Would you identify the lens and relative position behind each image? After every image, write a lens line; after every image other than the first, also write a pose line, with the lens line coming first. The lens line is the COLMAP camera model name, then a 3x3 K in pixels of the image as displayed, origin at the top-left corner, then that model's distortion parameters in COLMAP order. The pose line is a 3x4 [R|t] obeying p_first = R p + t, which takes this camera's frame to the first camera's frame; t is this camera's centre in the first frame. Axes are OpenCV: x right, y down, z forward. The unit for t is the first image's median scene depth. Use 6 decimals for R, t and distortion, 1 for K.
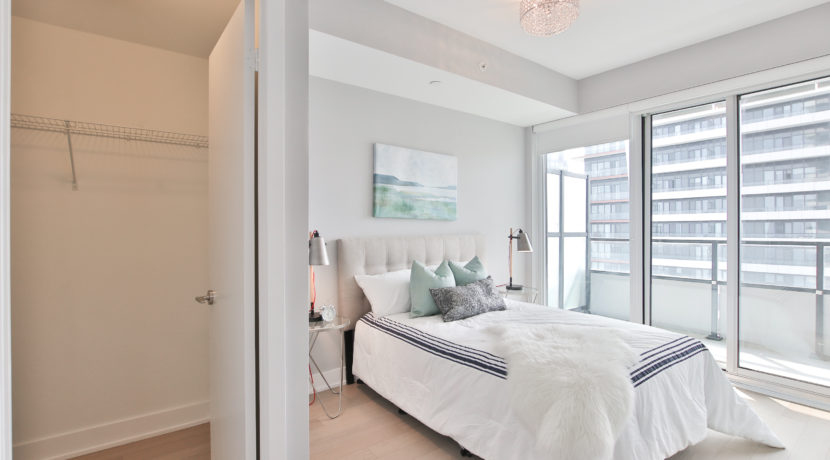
lens RADIAL K [[394.5, 0, 416.7], [0, 394.5, 226.1], [0, 0, 1]] dist [-0.020191, -0.000236]
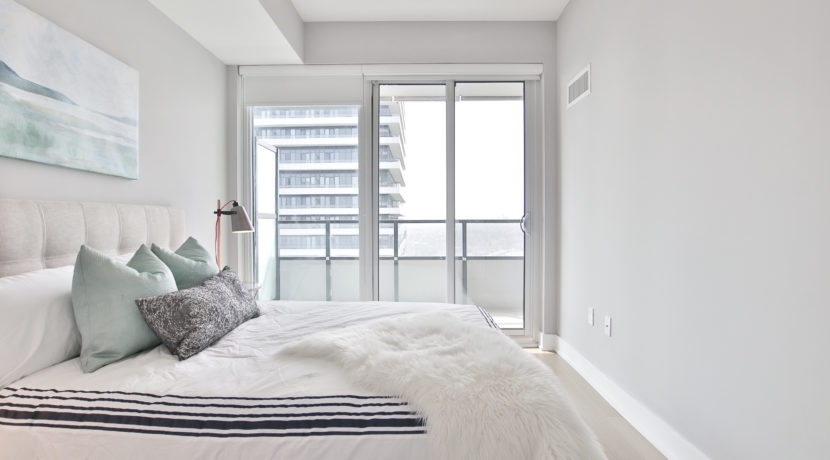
lens RADIAL K [[394.5, 0, 420.2], [0, 394.5, 227.6], [0, 0, 1]] dist [-0.020191, -0.000236]
pose [[0.618335, -0.013757, 0.785794, -0.104909], [-0.004230, 0.999774, 0.020832, 0.046400], [-0.785903, -0.016205, 0.618137, 0.344465]]
